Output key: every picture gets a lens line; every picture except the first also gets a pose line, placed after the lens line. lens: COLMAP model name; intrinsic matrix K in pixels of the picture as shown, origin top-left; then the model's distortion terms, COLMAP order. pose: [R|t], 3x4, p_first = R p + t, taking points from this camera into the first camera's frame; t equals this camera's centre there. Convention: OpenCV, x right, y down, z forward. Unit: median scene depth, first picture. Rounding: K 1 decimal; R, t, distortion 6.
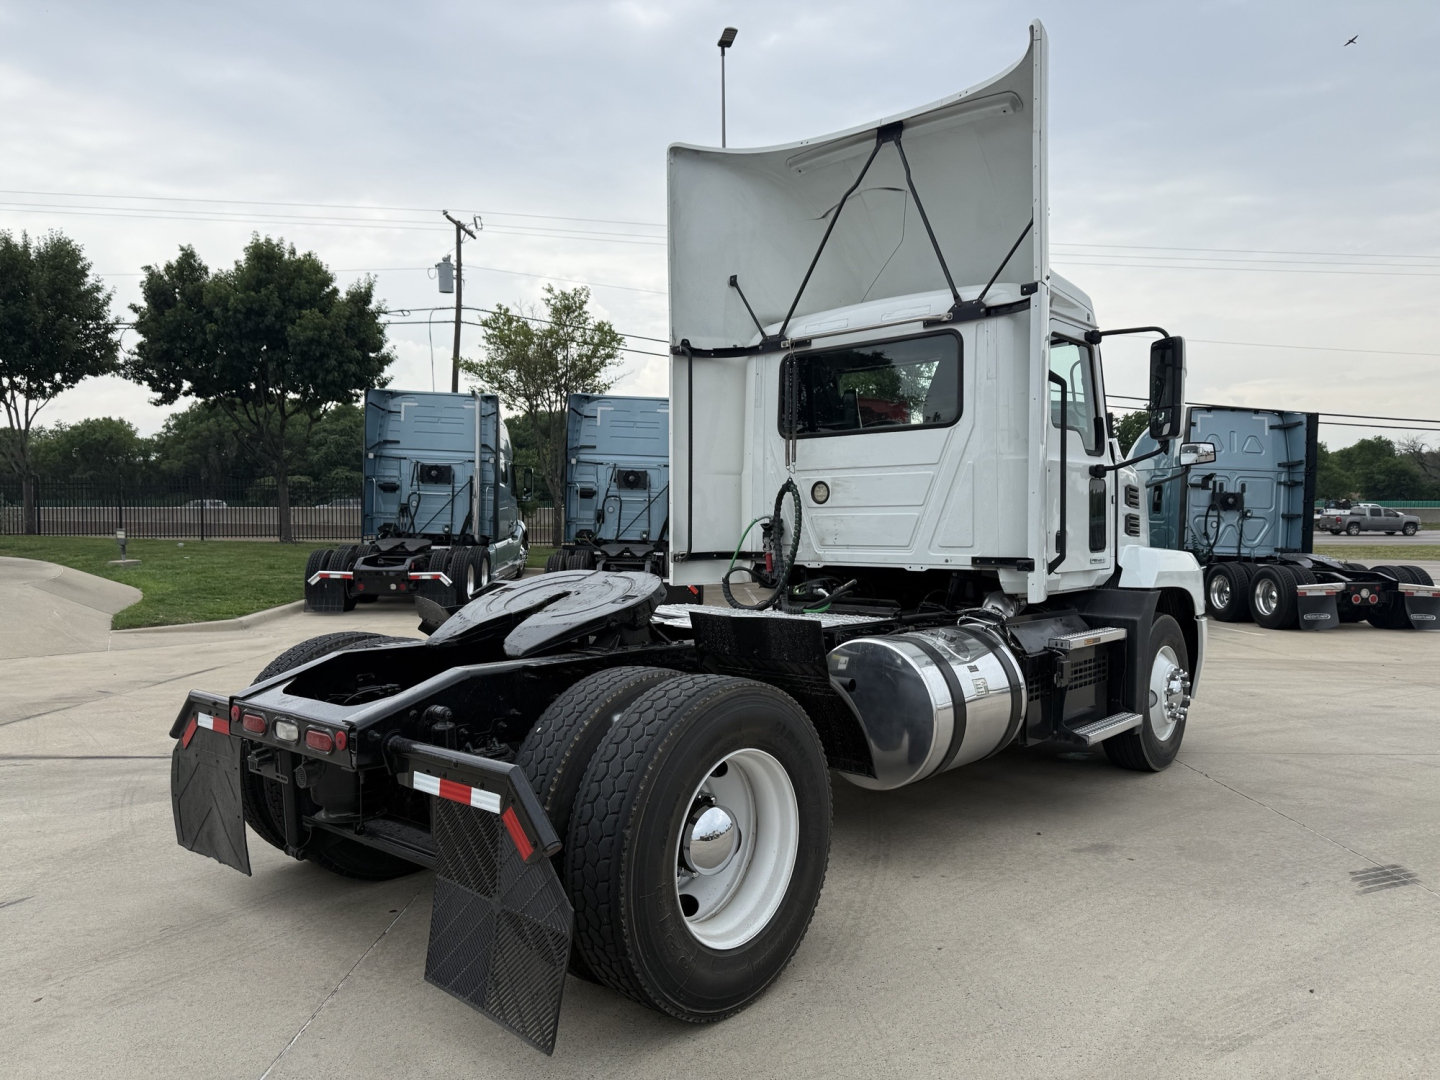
lens RADIAL K [[1011.5, 0, 725.2], [0, 1011.5, 545.1], [0, 0, 1]] dist [0.024754, -0.027446]
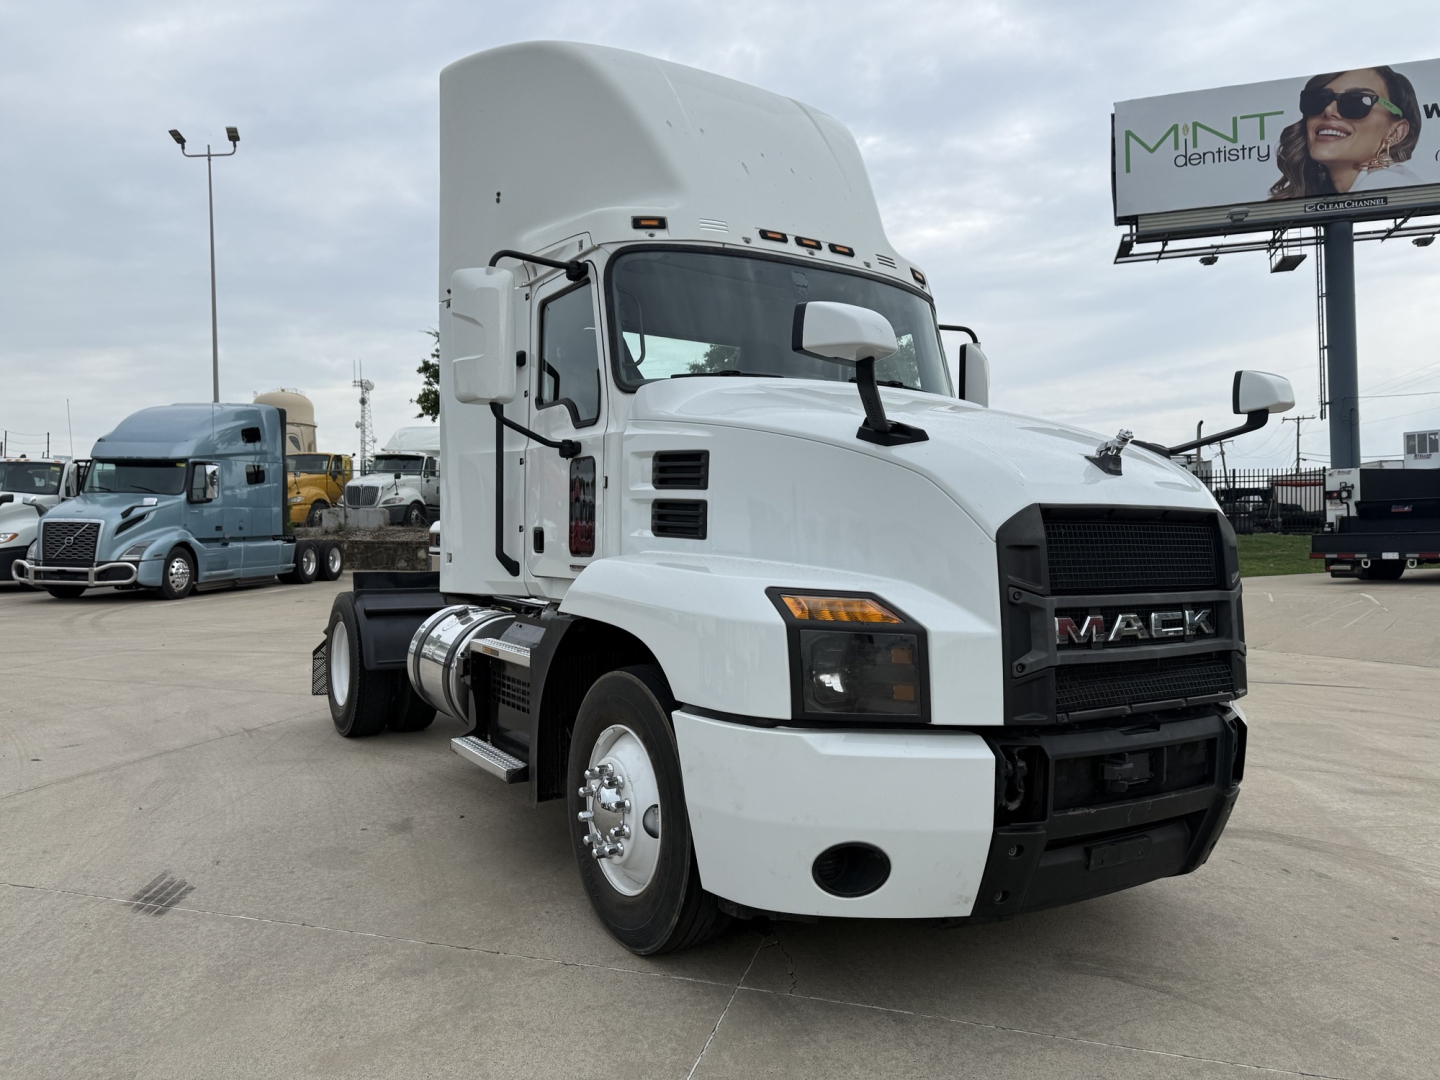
lens RADIAL K [[1011.5, 0, 718.2], [0, 1011.5, 538.3], [0, 0, 1]] dist [0.024754, -0.027446]
pose [[-0.301239, -0.005430, -0.953533, 0.243844], [-0.025824, 0.999663, 0.002465, -0.002170], [0.953199, 0.025367, -0.301277, 0.310407]]
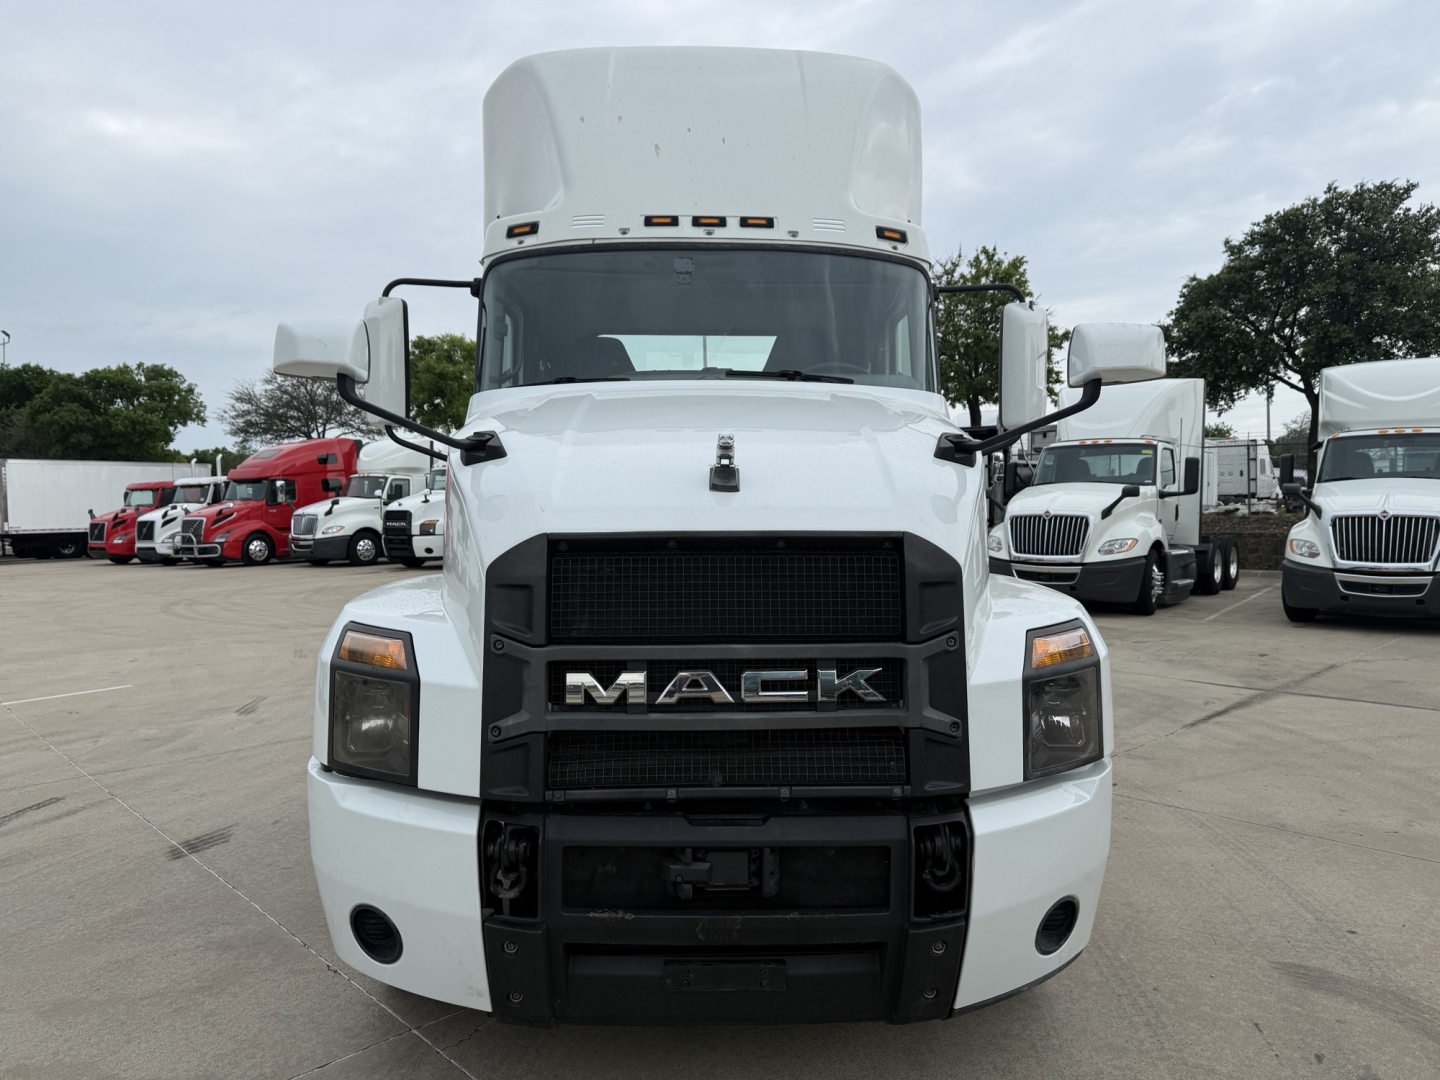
lens RADIAL K [[1011.5, 0, 718.8], [0, 1011.5, 542.0], [0, 0, 1]] dist [0.024754, -0.027446]
pose [[-0.726695, 0.013375, -0.686830, 0.171217], [-0.010442, 0.999480, 0.030511, -0.009465], [0.686881, 0.029344, -0.726178, 0.396051]]
